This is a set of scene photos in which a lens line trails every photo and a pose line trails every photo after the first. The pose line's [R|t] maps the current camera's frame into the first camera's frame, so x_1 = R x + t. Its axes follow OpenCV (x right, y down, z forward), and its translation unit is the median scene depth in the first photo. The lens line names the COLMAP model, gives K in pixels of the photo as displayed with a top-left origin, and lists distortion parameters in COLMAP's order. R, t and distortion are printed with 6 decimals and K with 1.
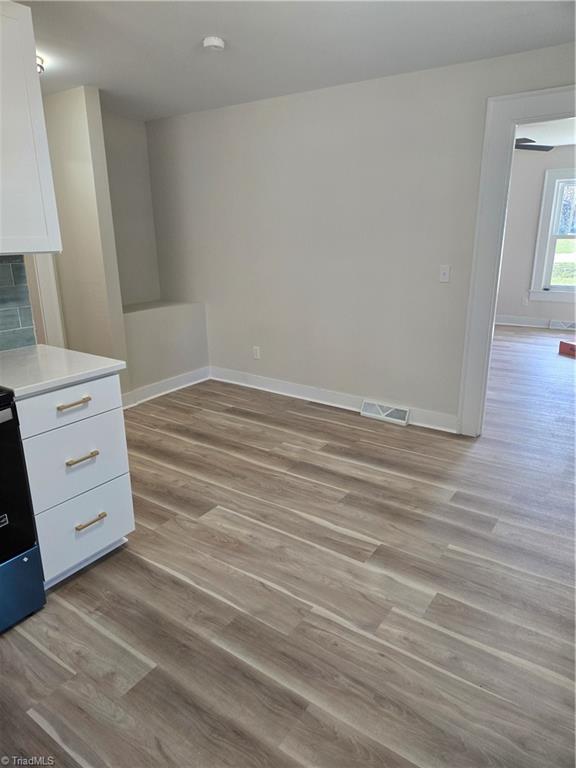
lens RADIAL K [[512.0, 0, 285.5], [0, 512.0, 376.9], [0, 0, 1]] dist [0.038309, -0.029862]
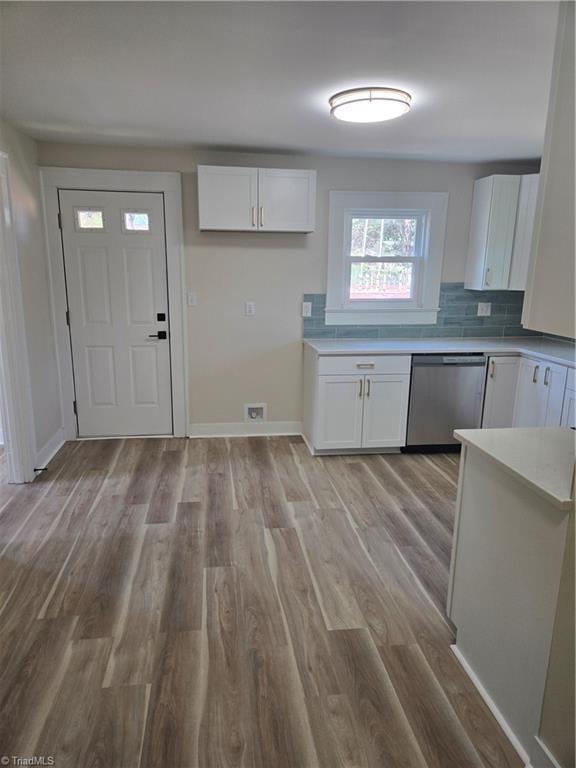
lens RADIAL K [[512.0, 0, 276.3], [0, 512.0, 385.1], [0, 0, 1]] dist [0.038309, -0.029862]
pose [[-0.682361, -0.166085, 0.711898, -0.630213], [0.193552, 0.898045, 0.395035, -0.454993], [-0.704926, 0.407345, -0.580645, 1.483311]]
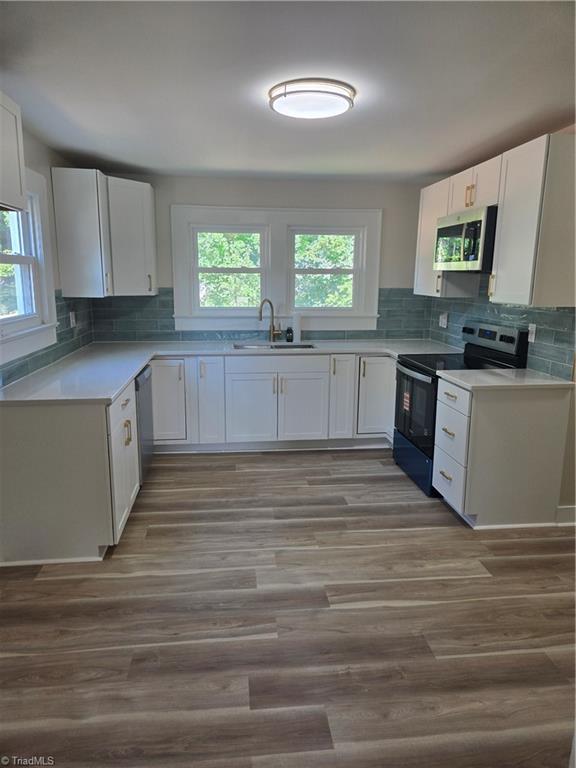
lens RADIAL K [[512.0, 0, 284.6], [0, 512.0, 384.0], [0, 0, 1]] dist [0.038309, -0.029862]
pose [[-0.746625, 0.149572, -0.648212, 0.784013], [-0.176287, 0.895077, 0.409585, -0.424190], [0.641462, 0.420078, -0.641920, 1.323538]]
